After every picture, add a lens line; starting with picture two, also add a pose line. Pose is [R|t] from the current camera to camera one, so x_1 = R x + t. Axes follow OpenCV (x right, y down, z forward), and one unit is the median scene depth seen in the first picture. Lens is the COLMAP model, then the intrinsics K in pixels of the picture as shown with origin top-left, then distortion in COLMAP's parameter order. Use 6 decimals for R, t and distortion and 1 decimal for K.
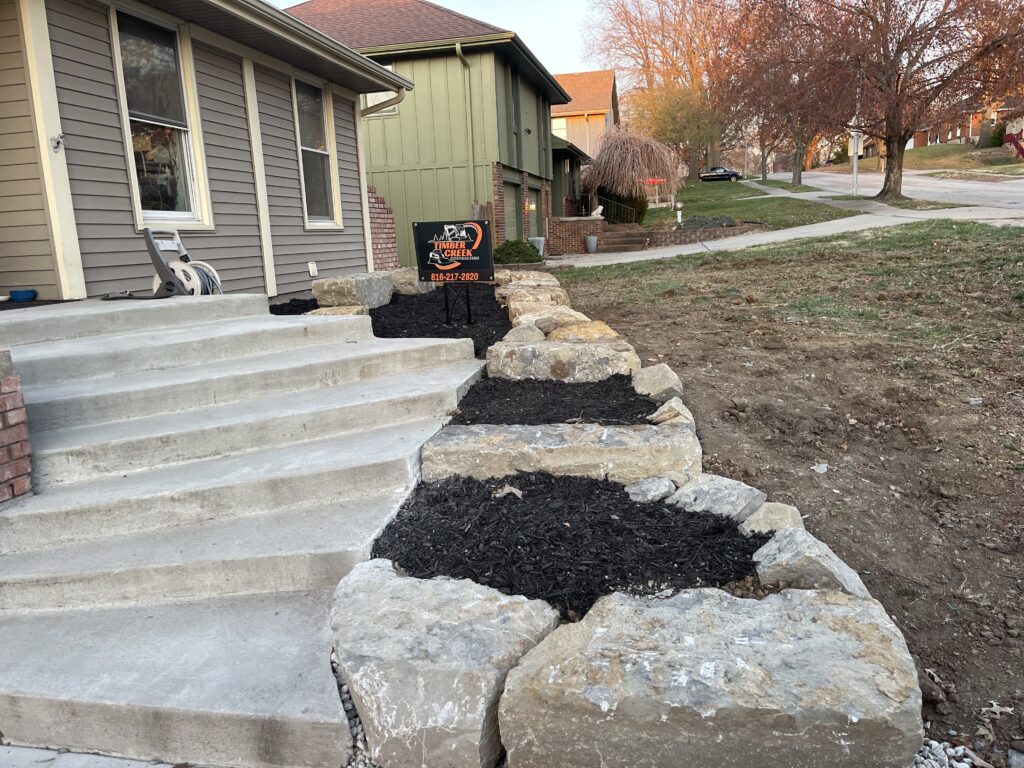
lens RADIAL K [[784.8, 0, 512.5], [0, 784.8, 384.6], [0, 0, 1]] dist [0.056925, -0.062186]
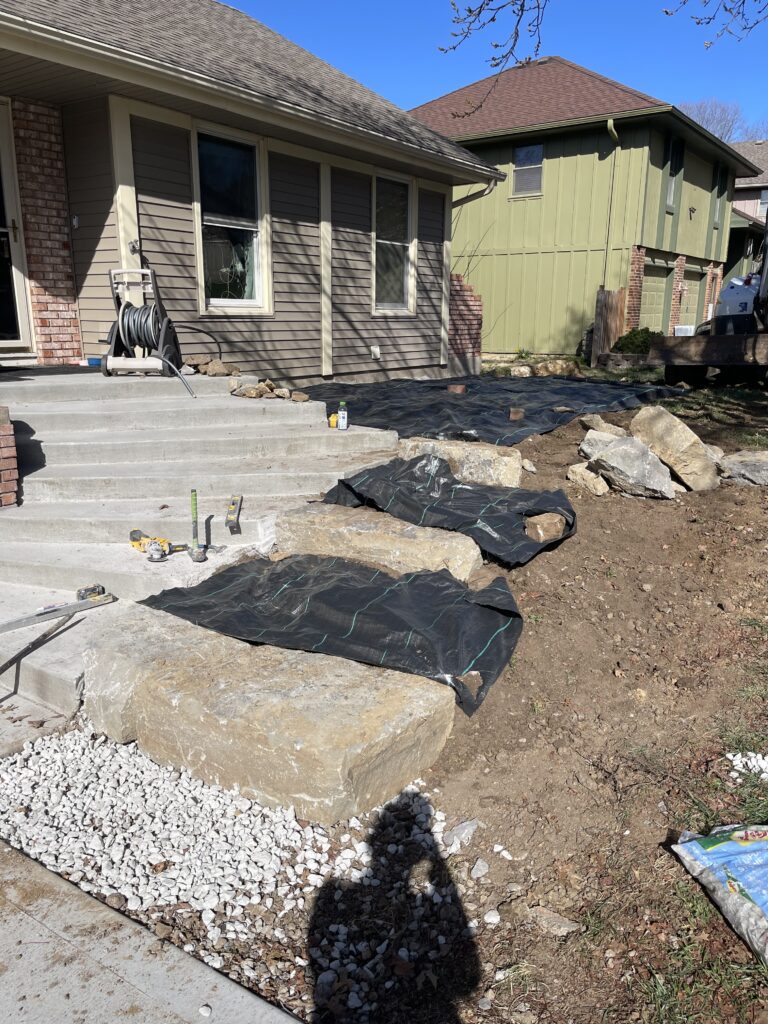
lens RADIAL K [[784.8, 0, 378.6], [0, 784.8, 513.5], [0, 0, 1]] dist [0.056925, -0.062186]
pose [[0.915761, 0.147041, -0.373847, 0.433472], [-0.121298, 0.988379, 0.091620, -0.049418], [0.382974, -0.038555, 0.922954, -0.075084]]
